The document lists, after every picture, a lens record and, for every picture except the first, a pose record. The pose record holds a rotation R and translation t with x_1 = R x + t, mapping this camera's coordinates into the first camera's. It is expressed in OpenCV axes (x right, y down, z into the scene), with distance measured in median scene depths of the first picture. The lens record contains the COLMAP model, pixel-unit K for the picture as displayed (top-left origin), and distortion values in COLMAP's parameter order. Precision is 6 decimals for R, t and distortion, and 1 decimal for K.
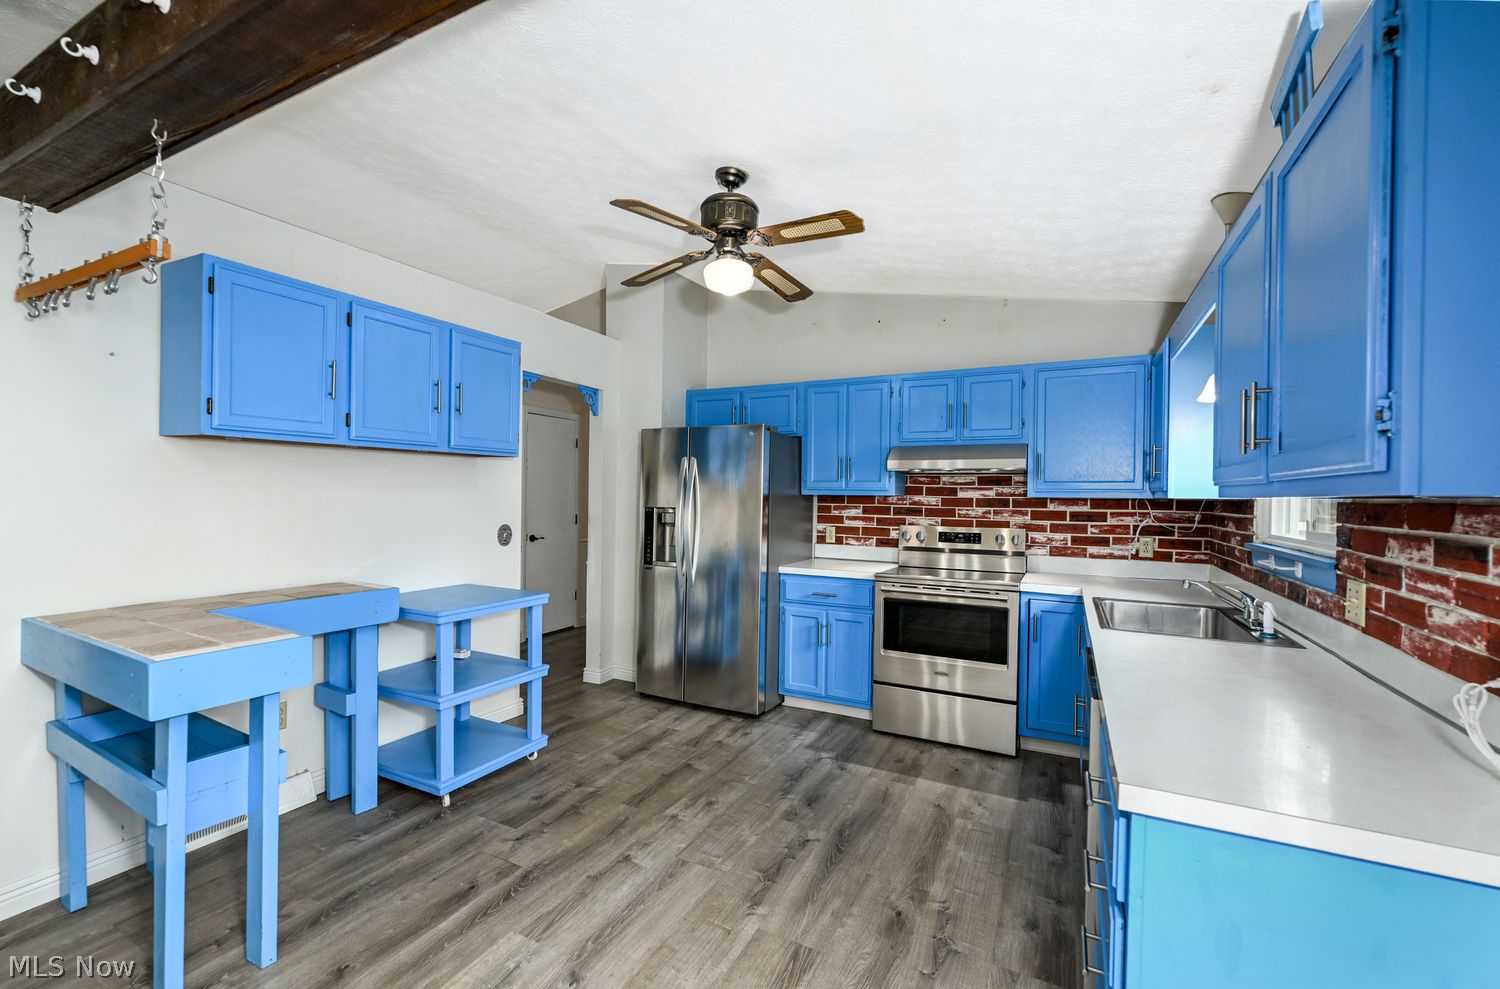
lens RADIAL K [[627.2, 0, 746.3], [0, 627.2, 500.5], [0, 0, 1]] dist [0.000608, 0.000095]
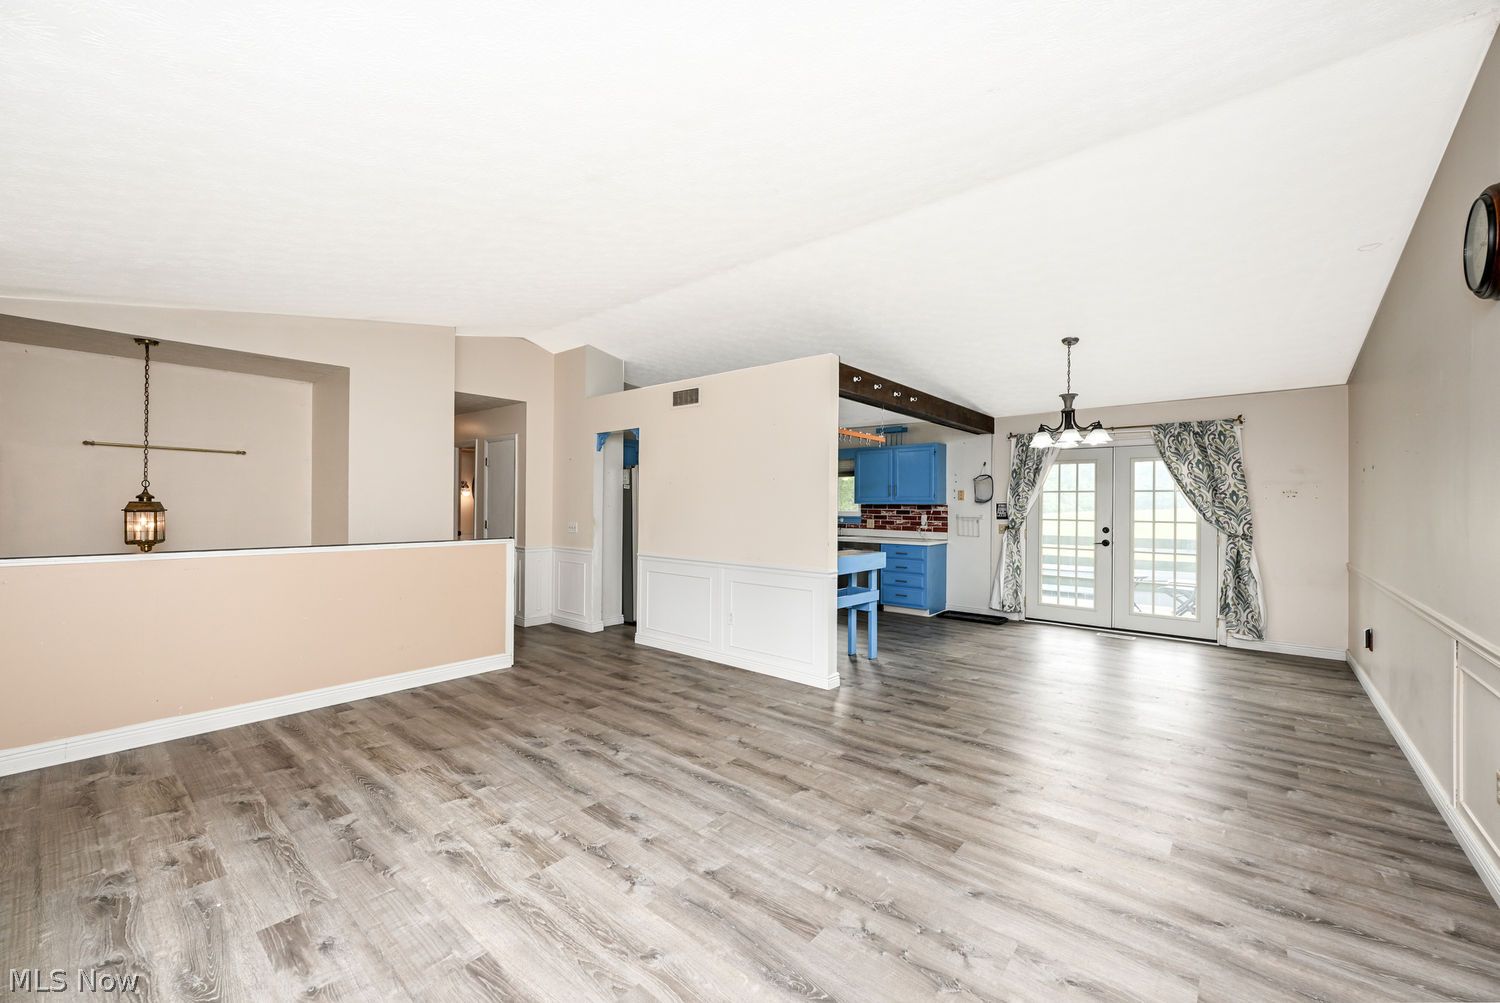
lens RADIAL K [[598.3, 0, 746.6], [0, 598.3, 502.8], [0, 0, 1]] dist [-0.002234, 0.000190]
pose [[0.220299, -0.010432, 0.975377, -1.911588], [0.006493, 0.999936, 0.009228, -0.029855], [-0.975411, 0.004300, 0.220353, 0.426547]]
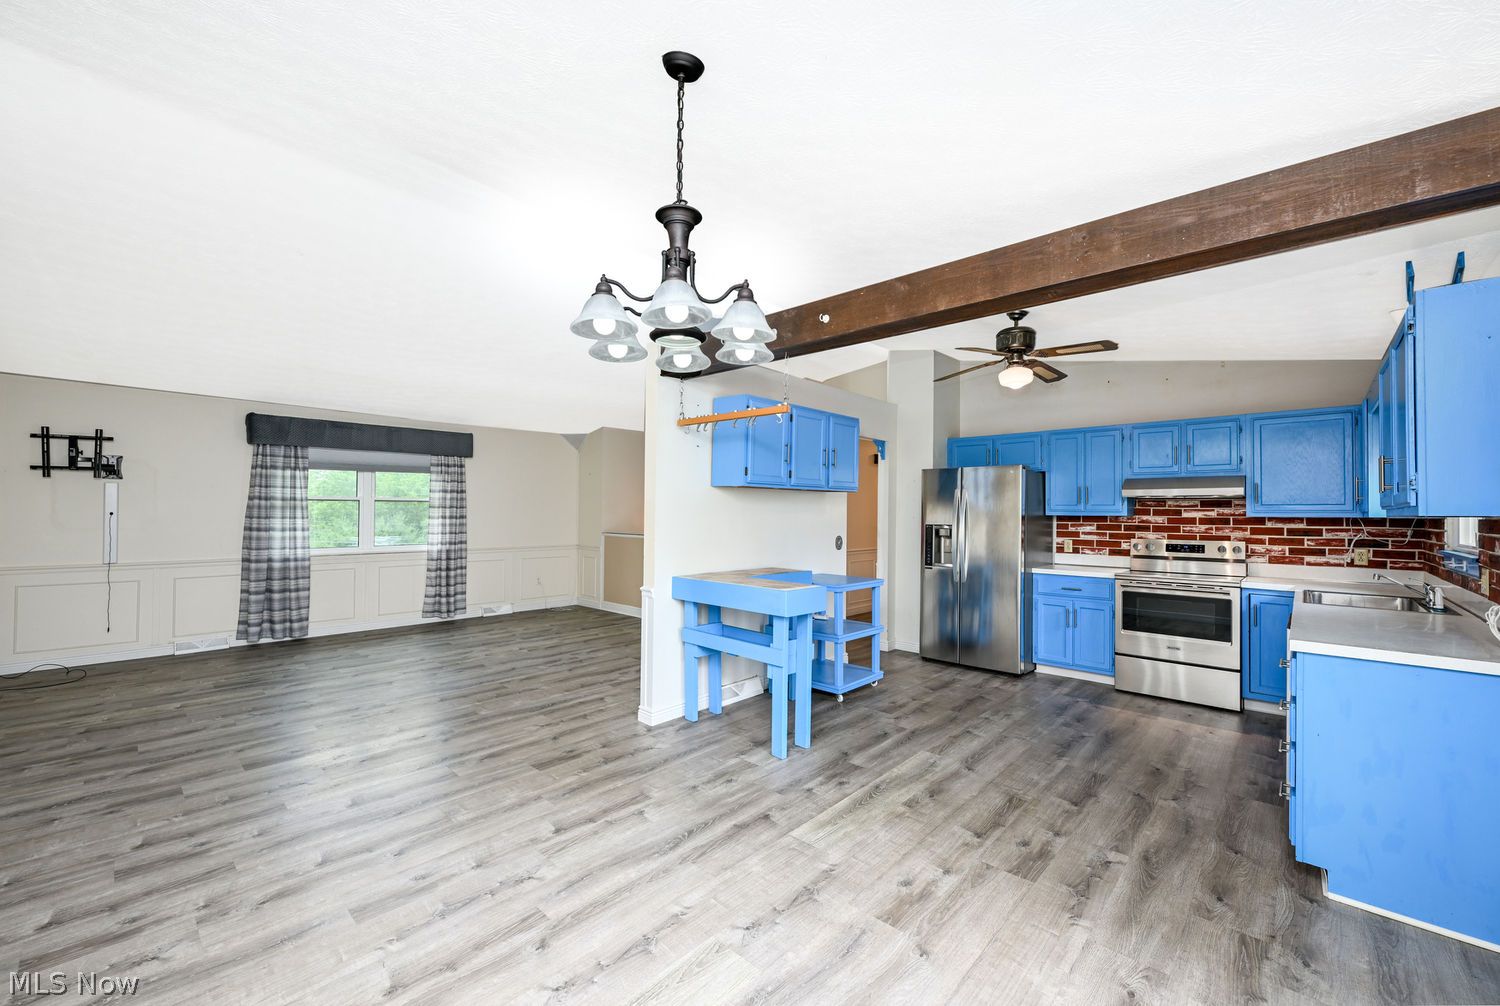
lens RADIAL K [[601.4, 0, 750.0], [0, 601.4, 503.0], [0, 0, 1]] dist [0.000590, 0.000021]
pose [[0.962459, -0.009391, -0.271265, -0.199945], [0.001525, 0.999573, -0.029194, 0.000972], [0.271423, 0.027685, 0.962062, -0.471517]]
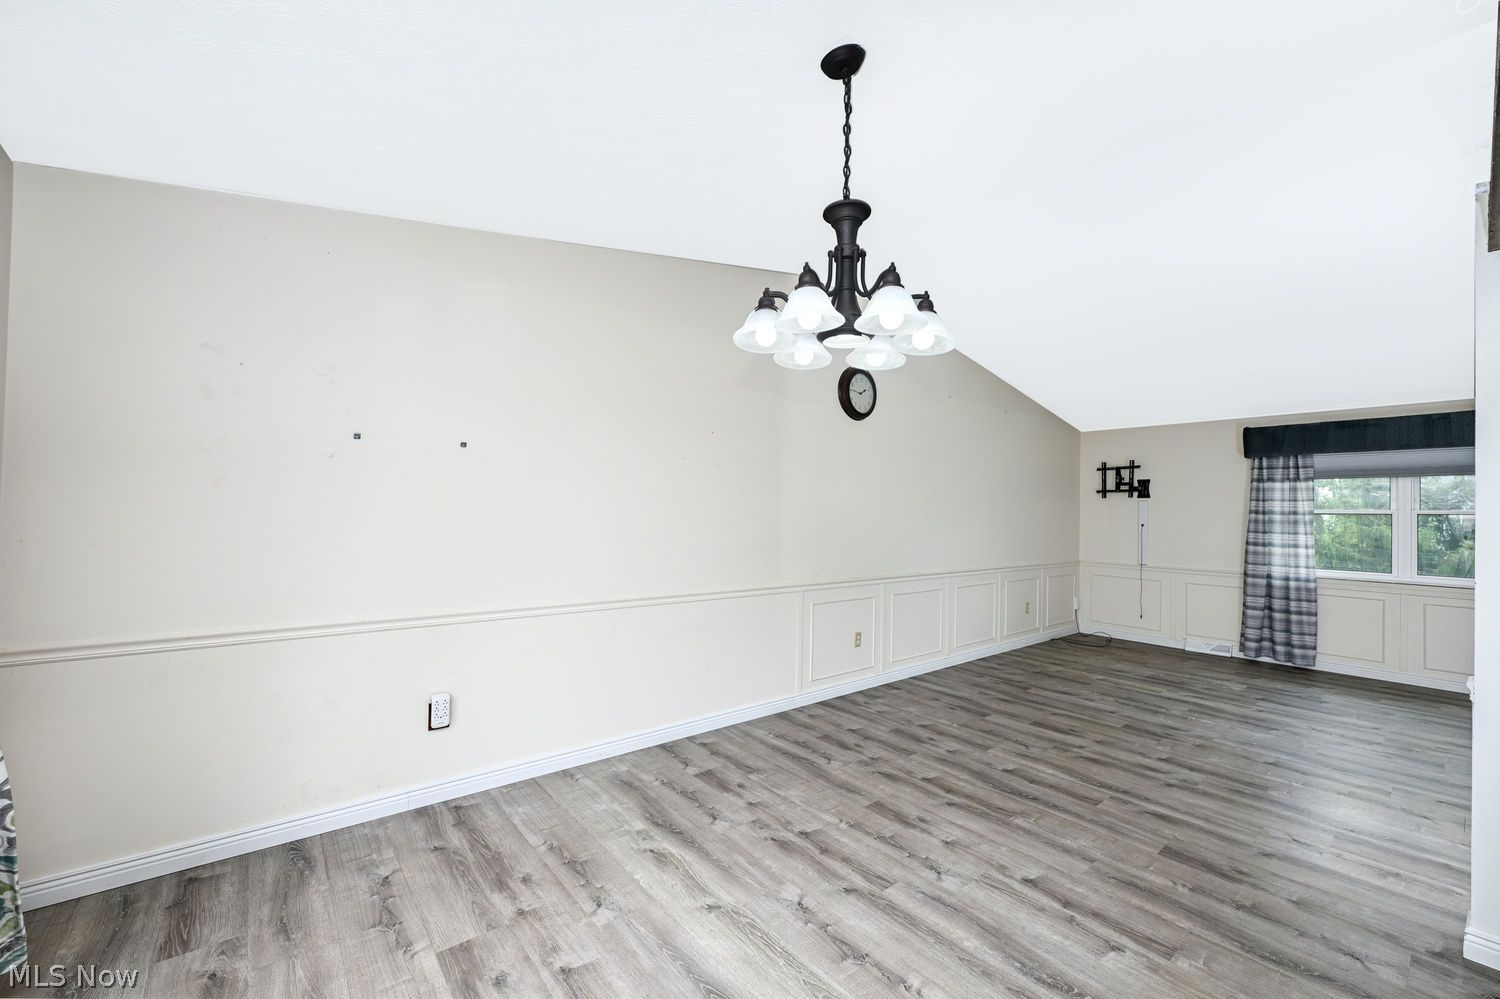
lens RADIAL K [[598.3, 0, 746.6], [0, 598.3, 500.8], [0, 0, 1]] dist [-0.002234, 0.000190]
pose [[-0.394940, -0.037510, -0.917941, 0.089461], [-0.036586, 0.999016, -0.025082, -0.002778], [0.917978, 0.023677, -0.395924, 0.131770]]
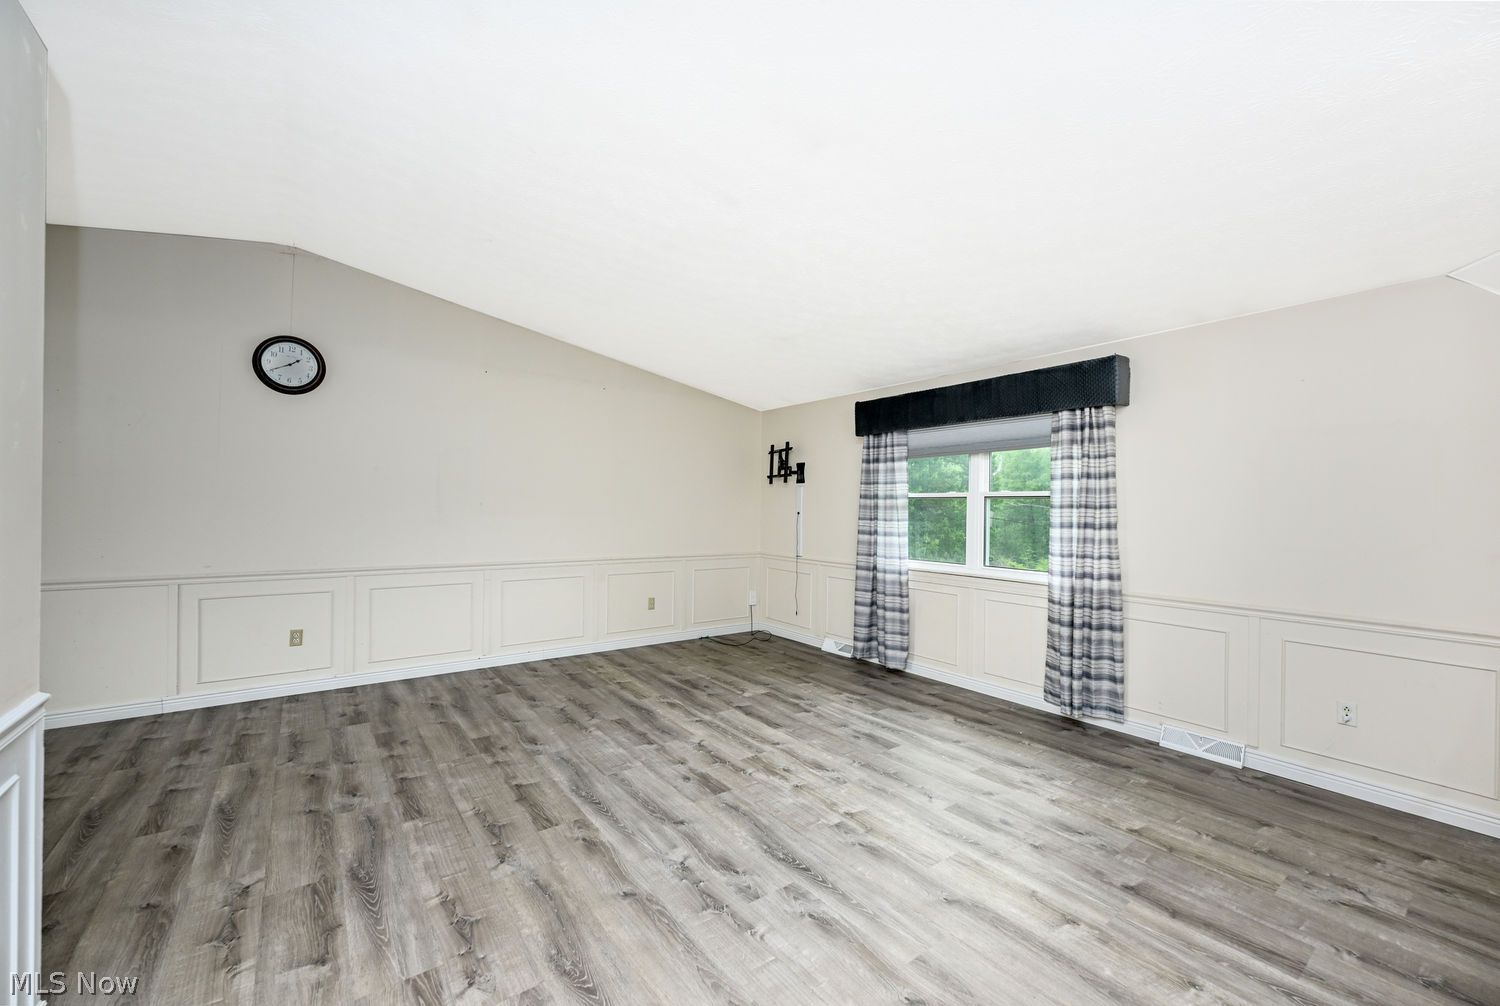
lens RADIAL K [[601.4, 0, 750.0], [0, 601.4, 503.0], [0, 0, 1]] dist [0.000590, 0.000021]
pose [[-0.435064, -0.025808, -0.900029, -0.519801], [-0.030250, 0.999444, -0.014036, -0.019090], [0.899891, 0.021119, -0.435603, 1.153538]]
